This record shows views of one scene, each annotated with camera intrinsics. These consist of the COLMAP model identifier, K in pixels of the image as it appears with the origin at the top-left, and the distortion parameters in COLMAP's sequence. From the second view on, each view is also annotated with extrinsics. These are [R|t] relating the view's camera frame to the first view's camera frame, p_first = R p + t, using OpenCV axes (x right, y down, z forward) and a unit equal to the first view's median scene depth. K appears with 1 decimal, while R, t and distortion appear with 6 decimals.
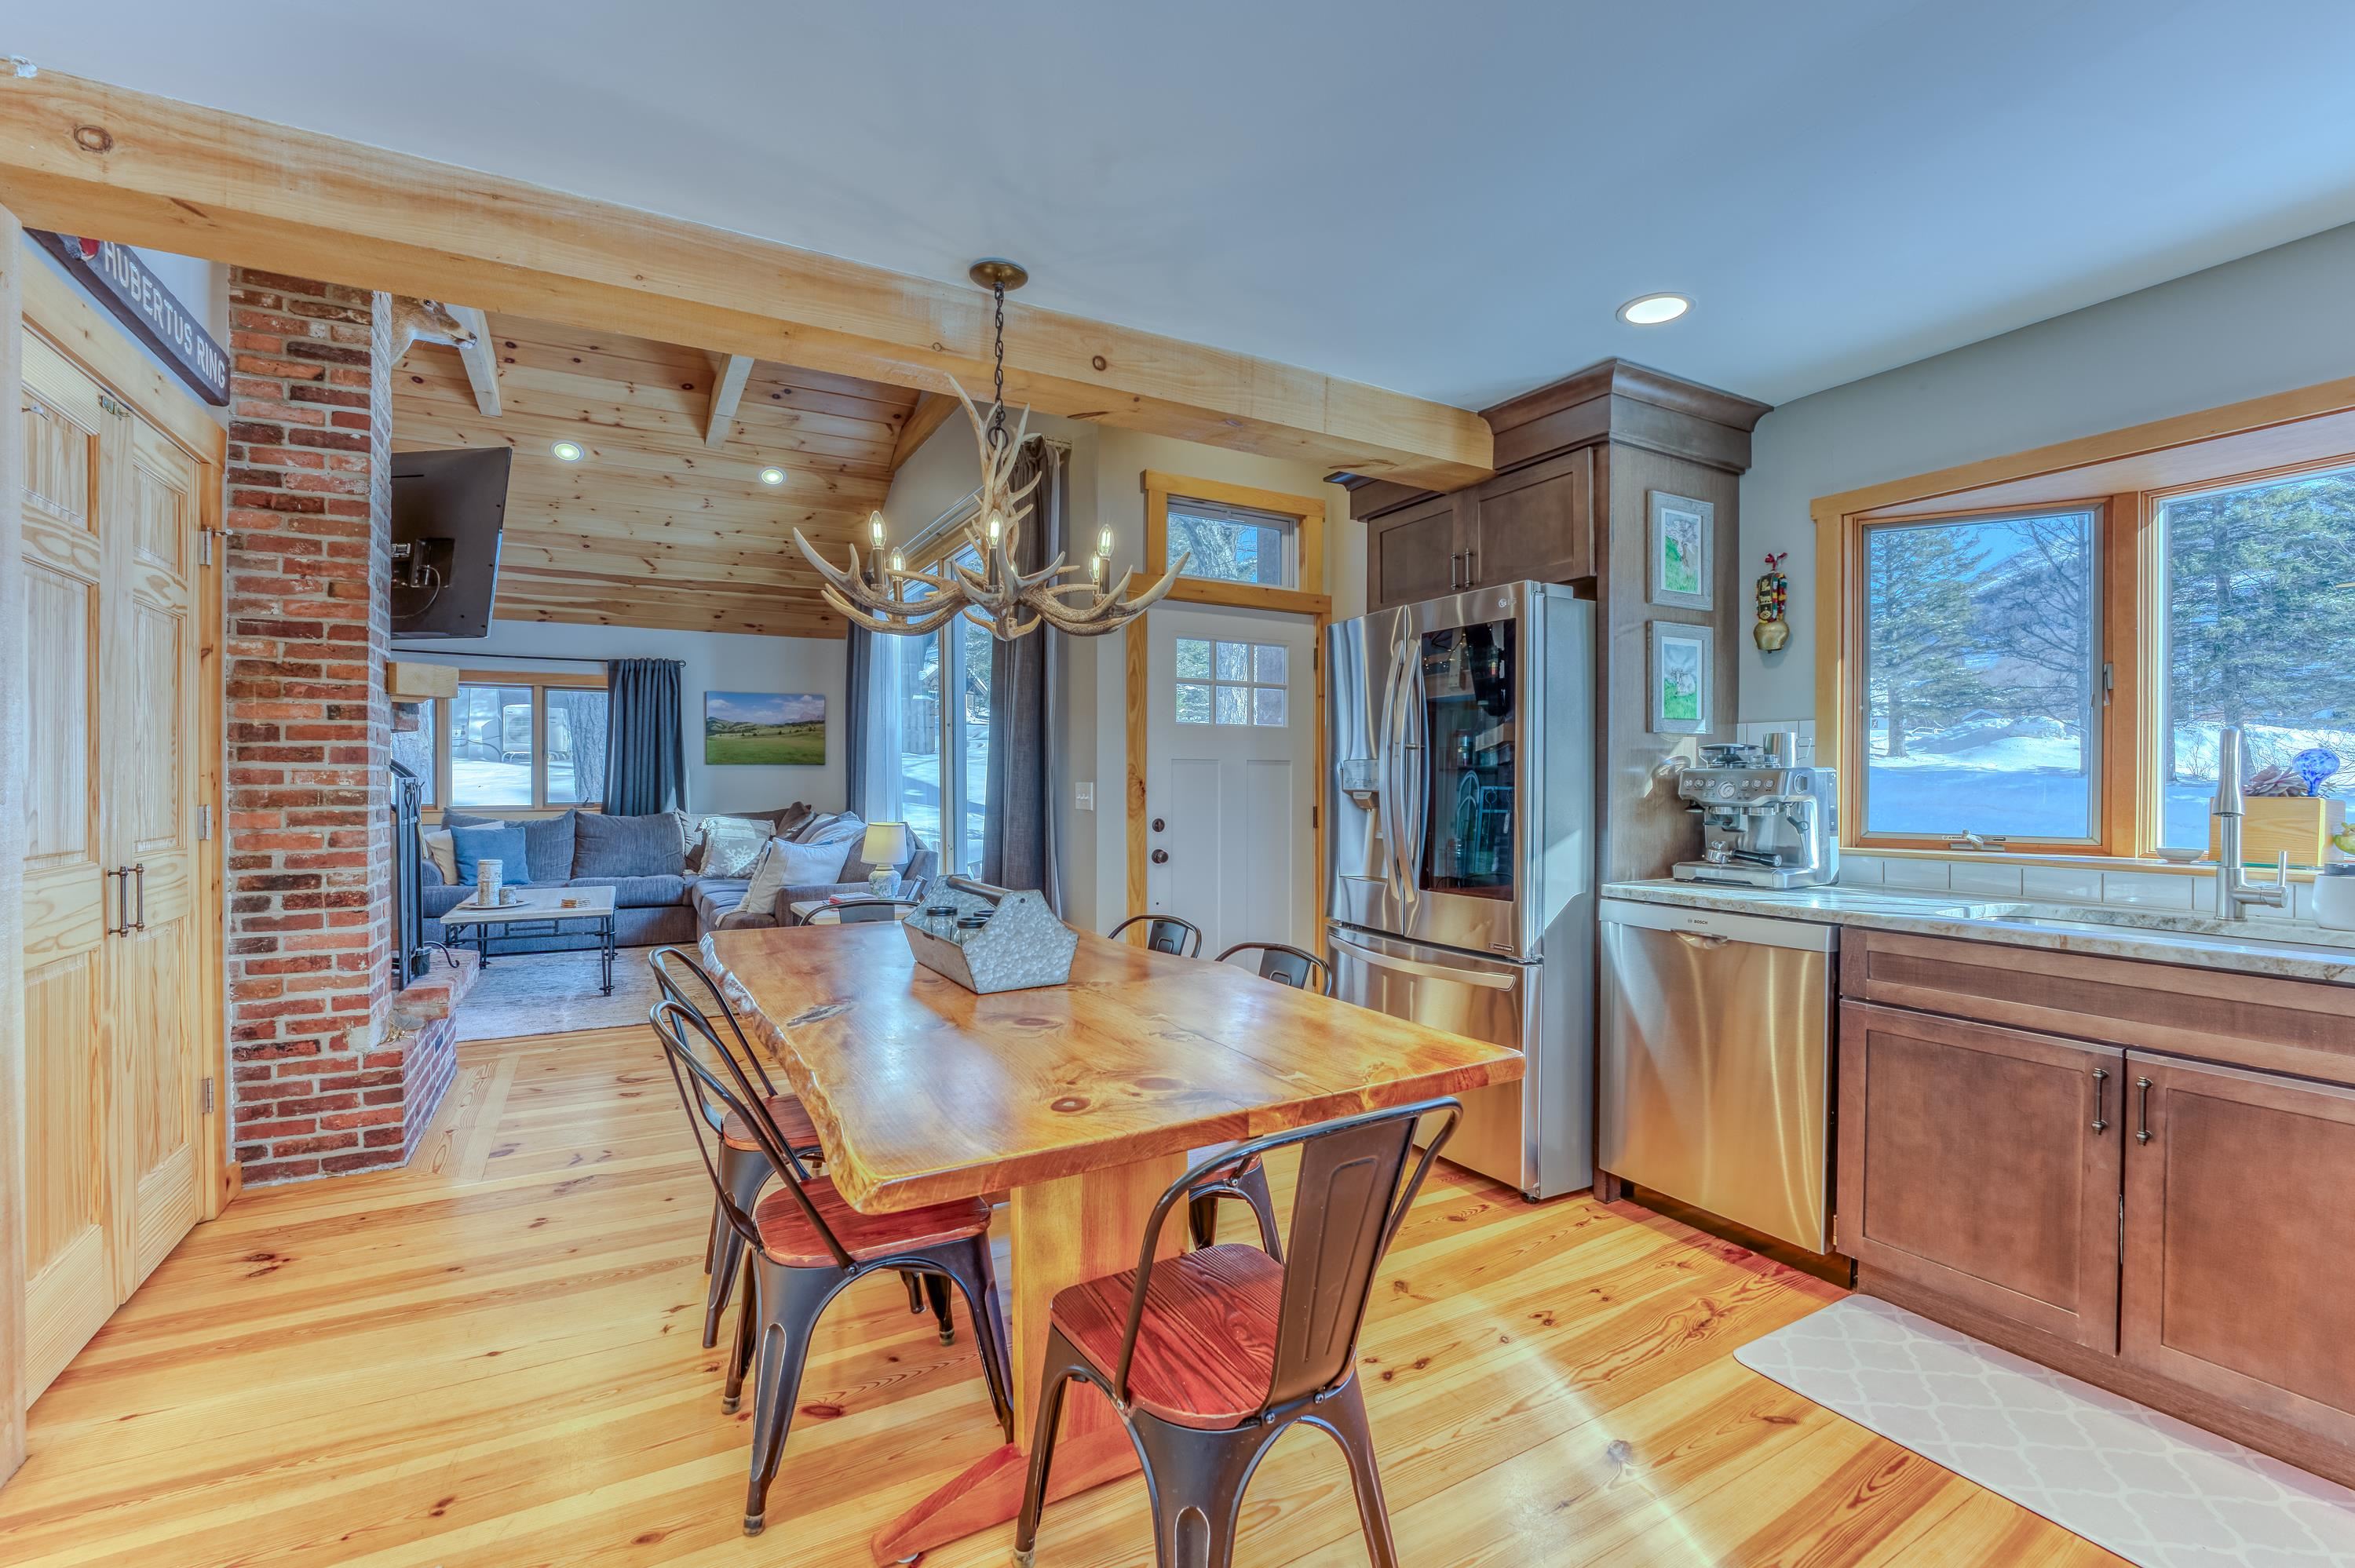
lens RADIAL K [[948.0, 0, 1111.4], [0, 948.0, 785.9], [0, 0, 1]] dist [-0.020041, 0.002185]
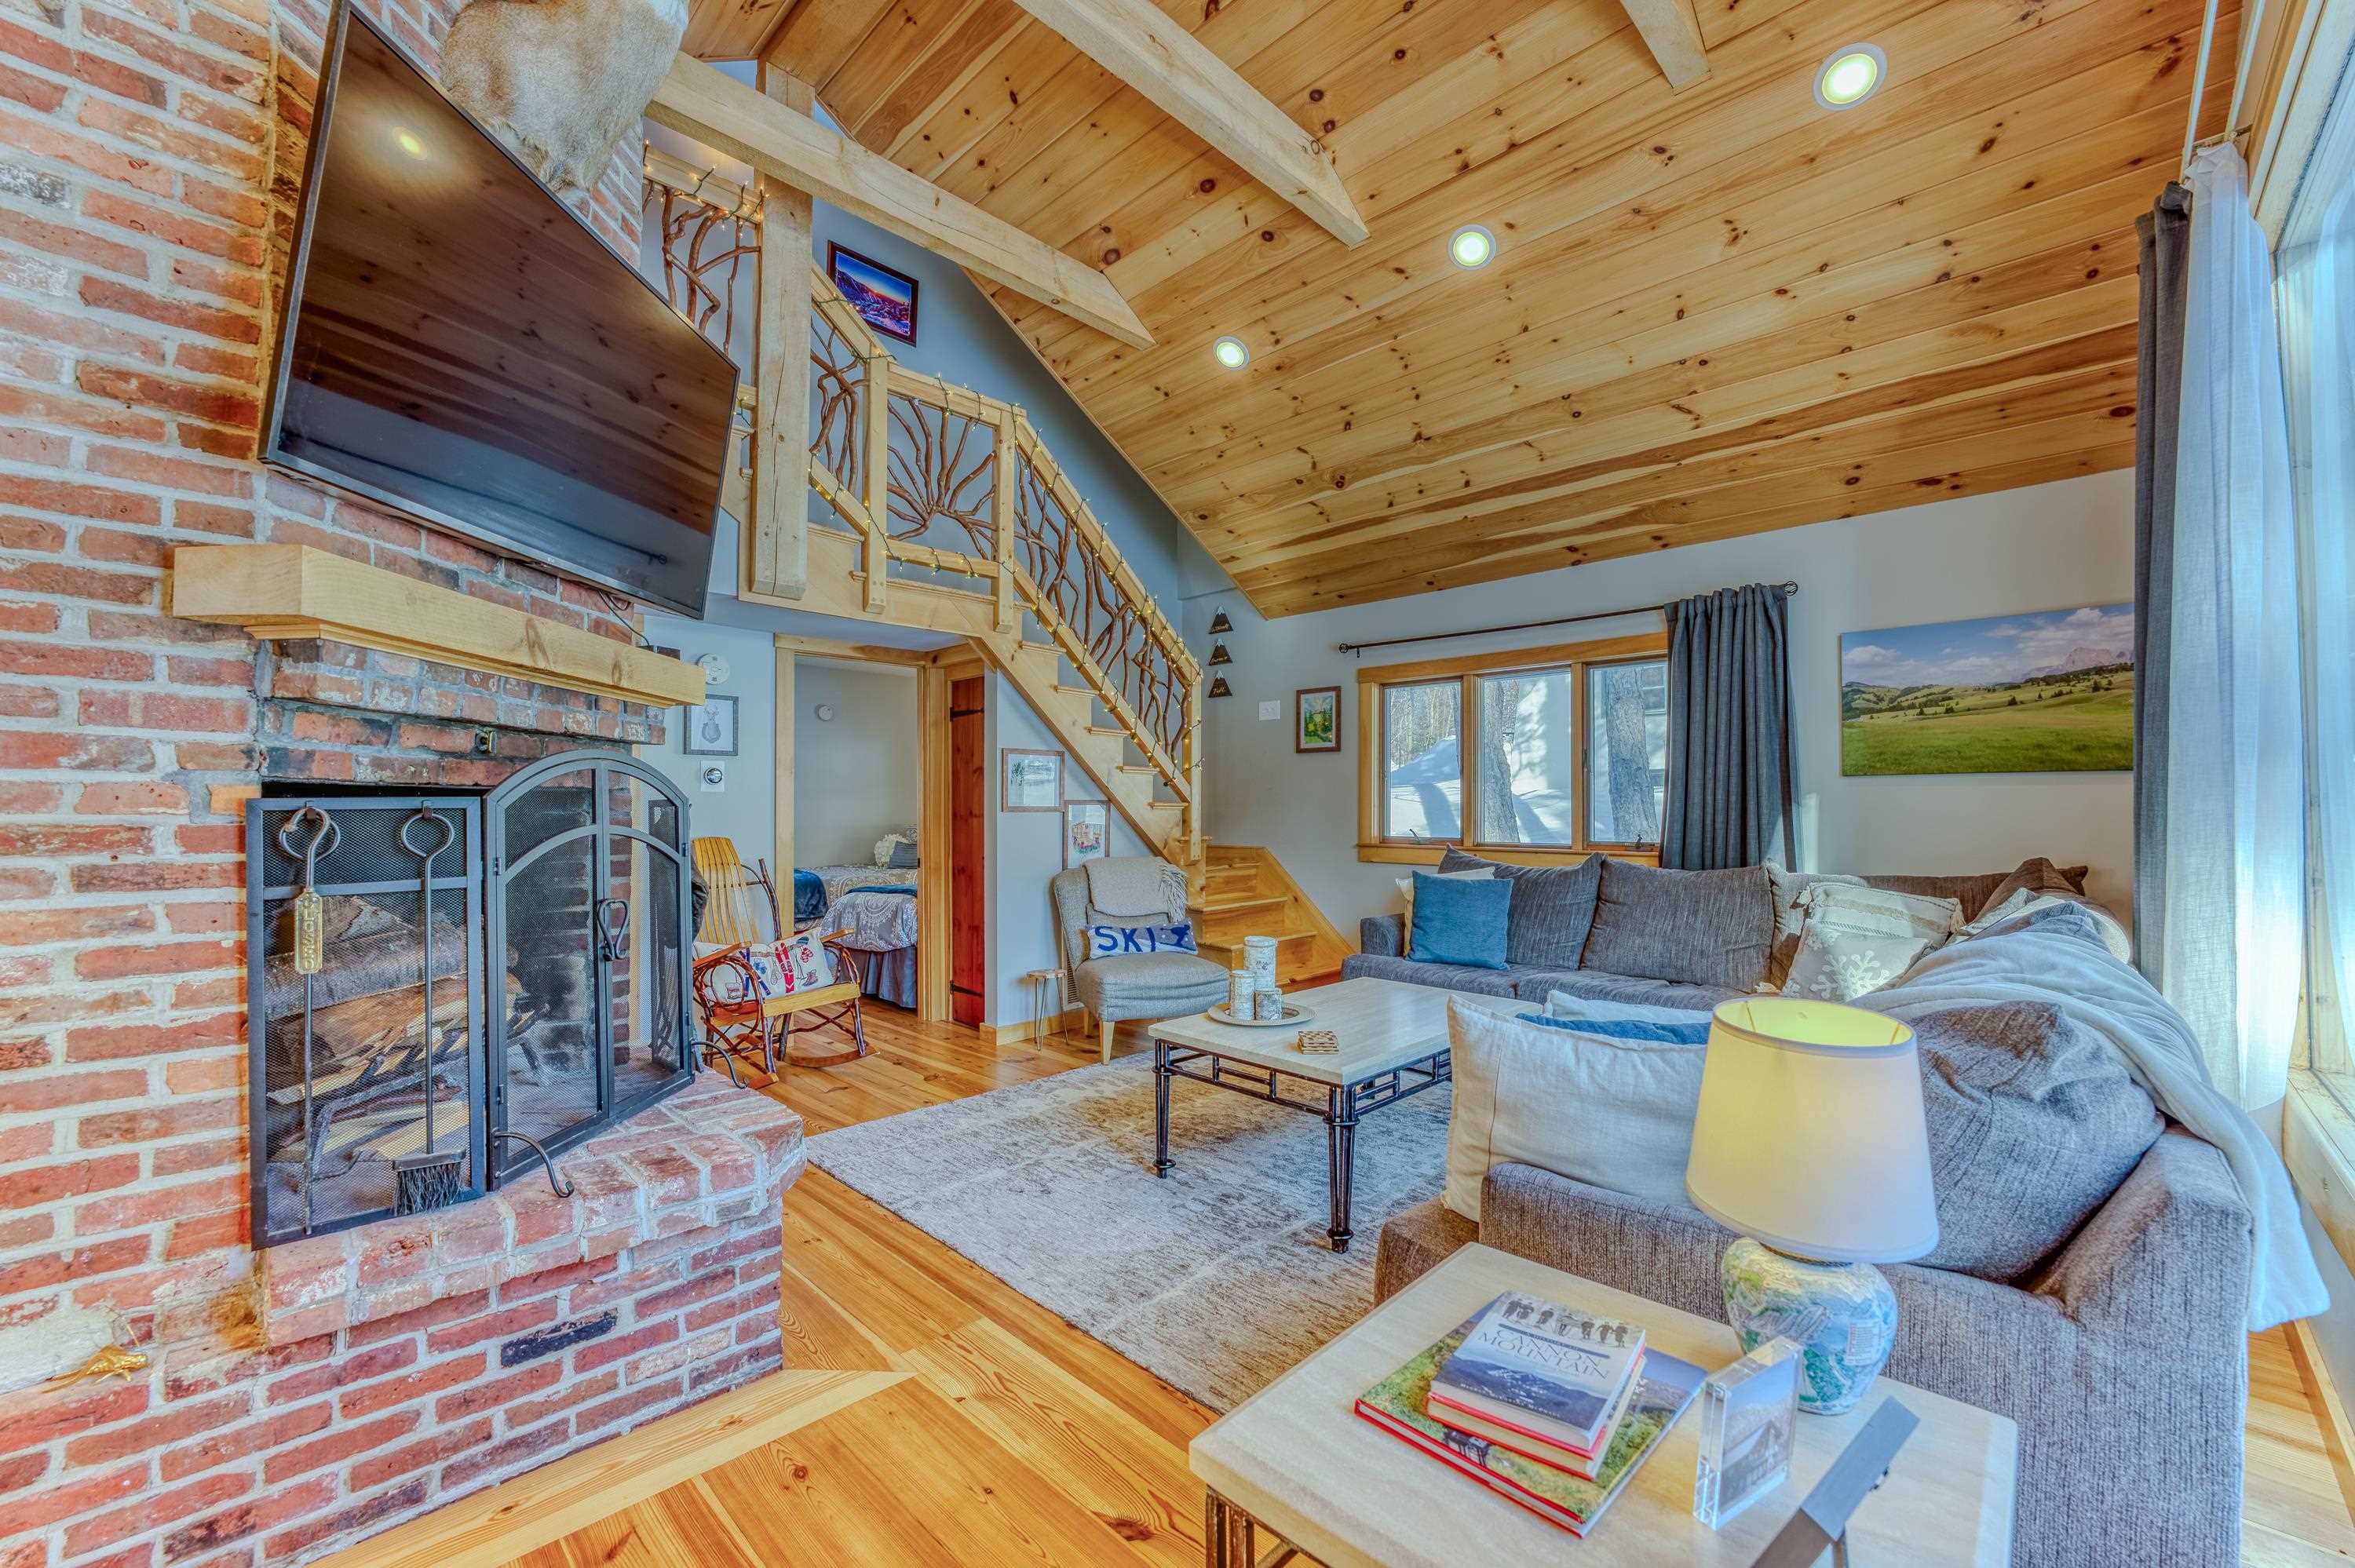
lens RADIAL K [[948.0, 0, 1218.5], [0, 948.0, 797.0], [0, 0, 1]] dist [-0.020041, 0.002185]
pose [[0.324499, -0.001849, -0.945884, -0.161752], [-0.011443, 0.999917, -0.005880, -0.012294], [0.945817, 0.012732, 0.324451, 1.505547]]
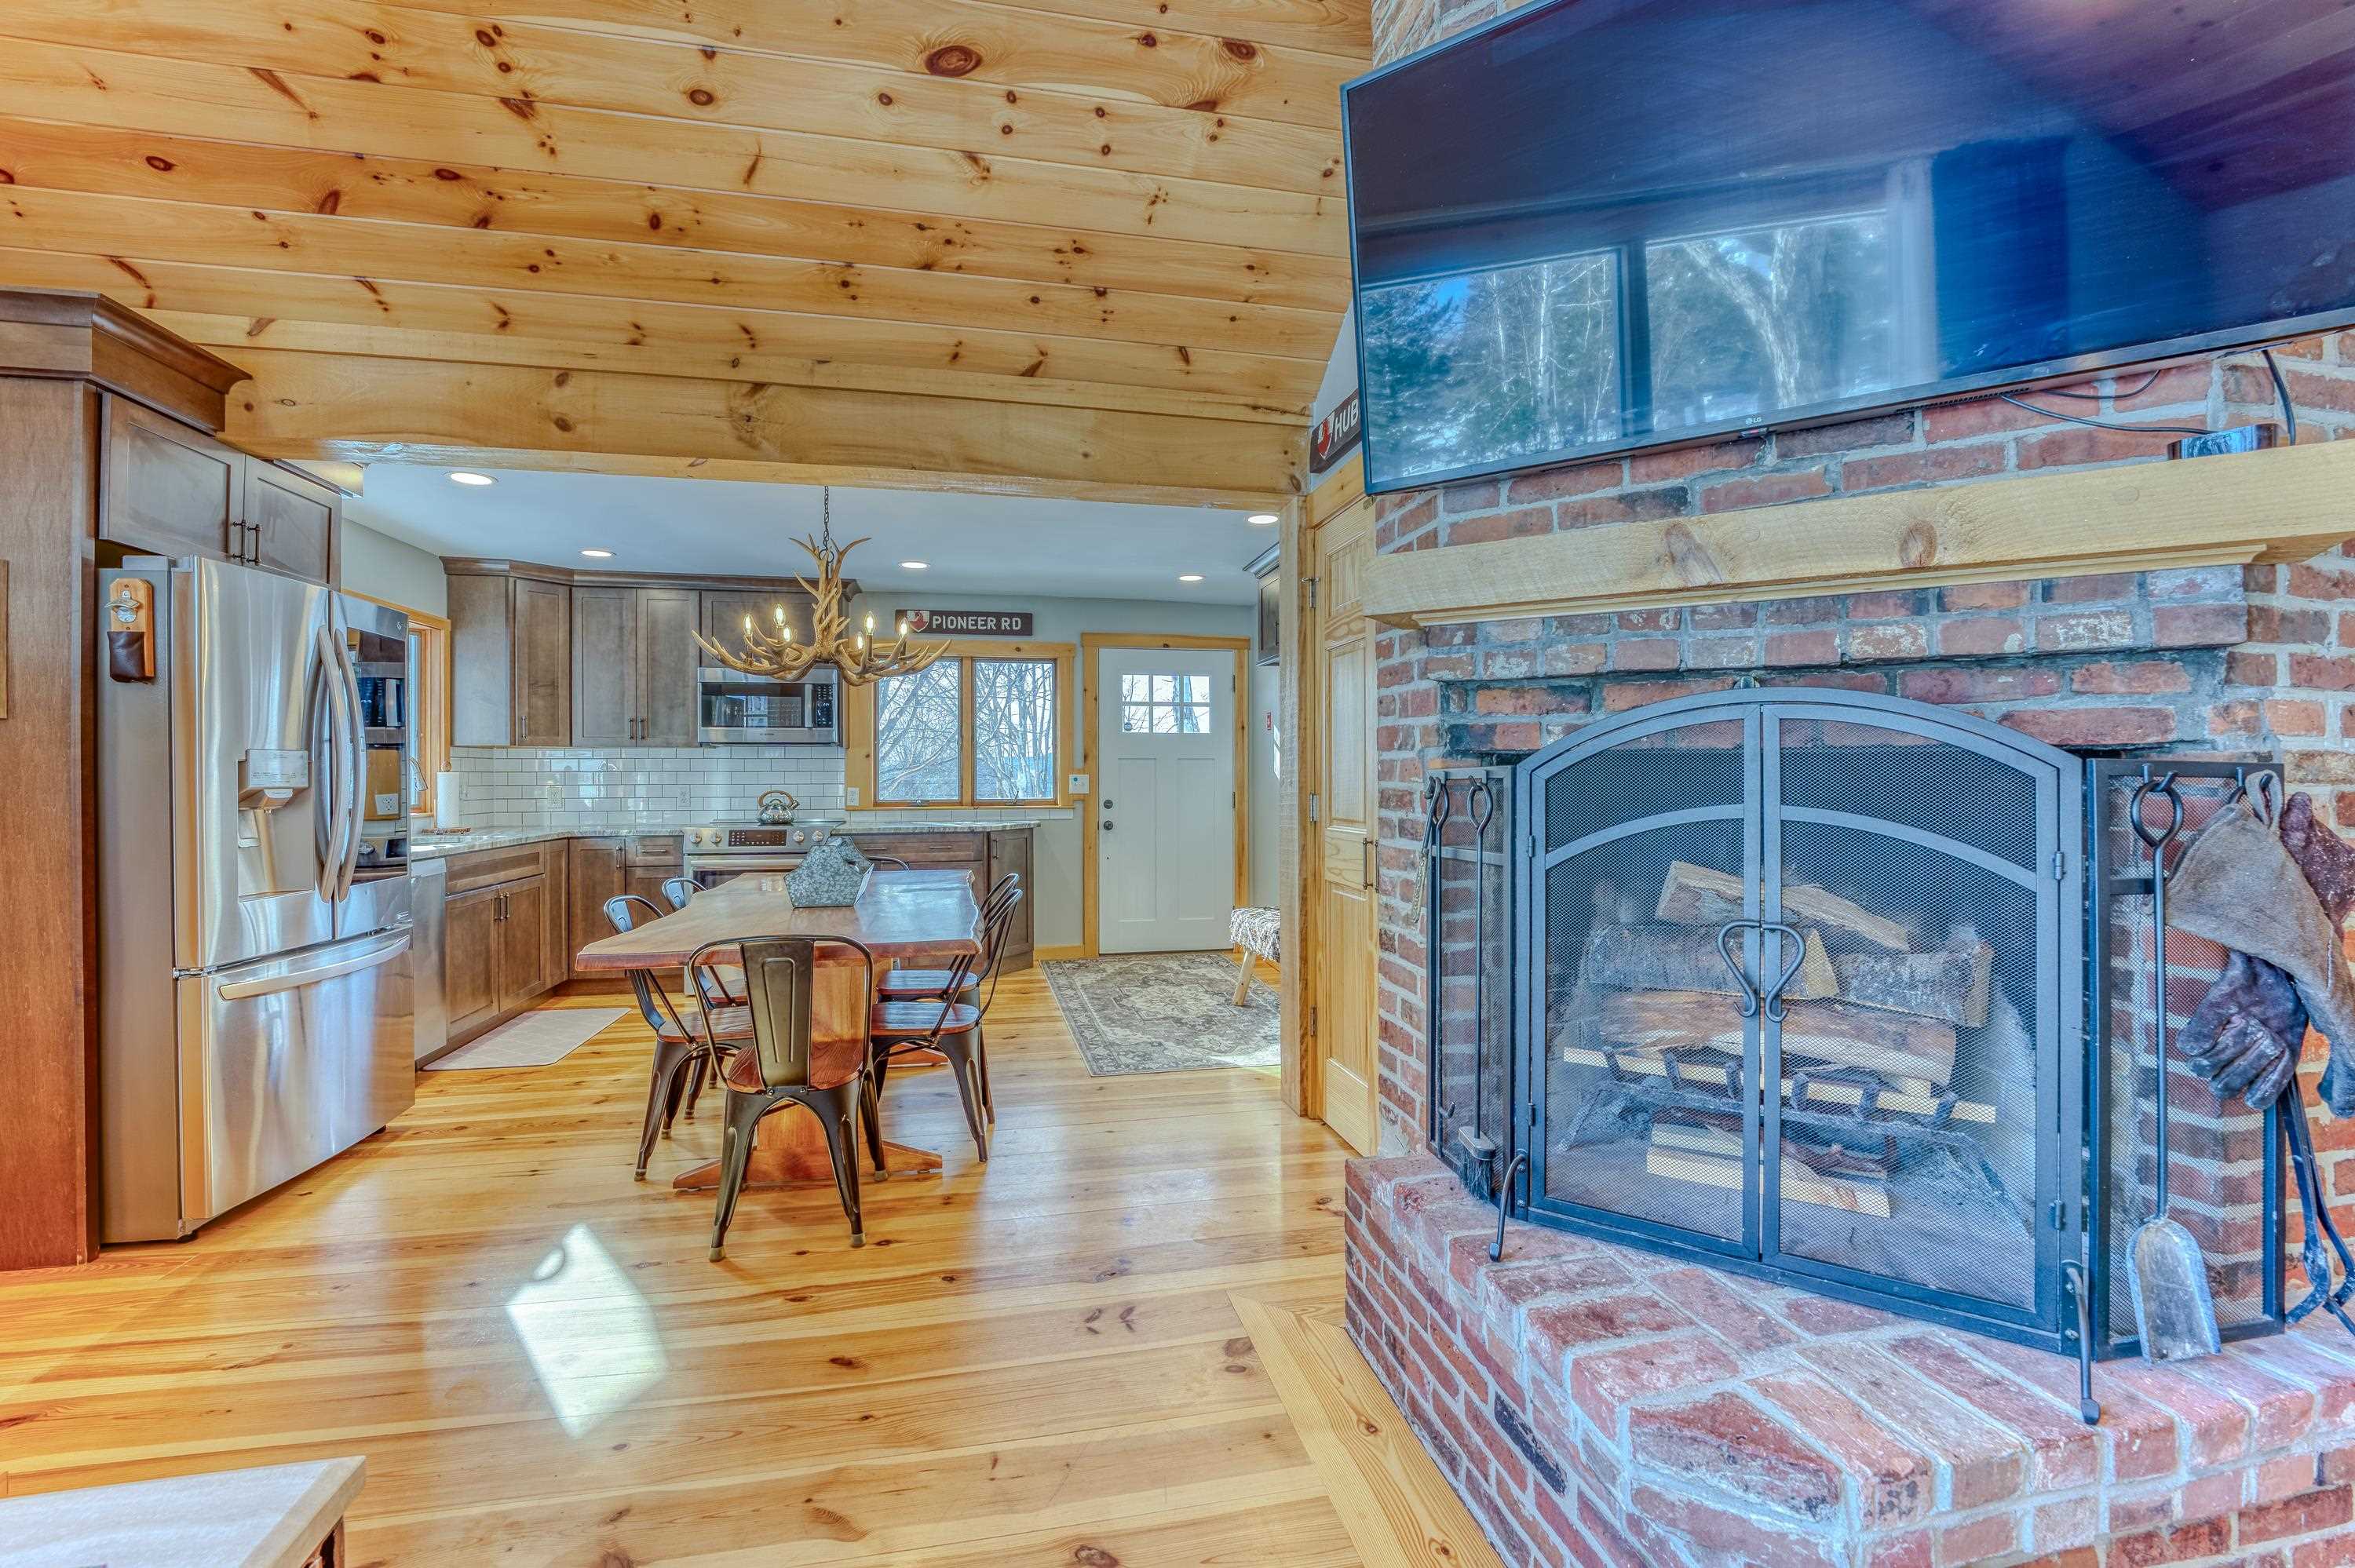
lens RADIAL K [[948.0, 0, 1162.9], [0, 948.0, 775.8], [0, 0, 1]] dist [-0.020041, 0.002185]
pose [[-0.957515, 0.009901, 0.288213, -0.937583], [0.012174, 0.999907, 0.006096, -0.009980], [-0.288126, 0.009346, -0.957547, 1.863479]]
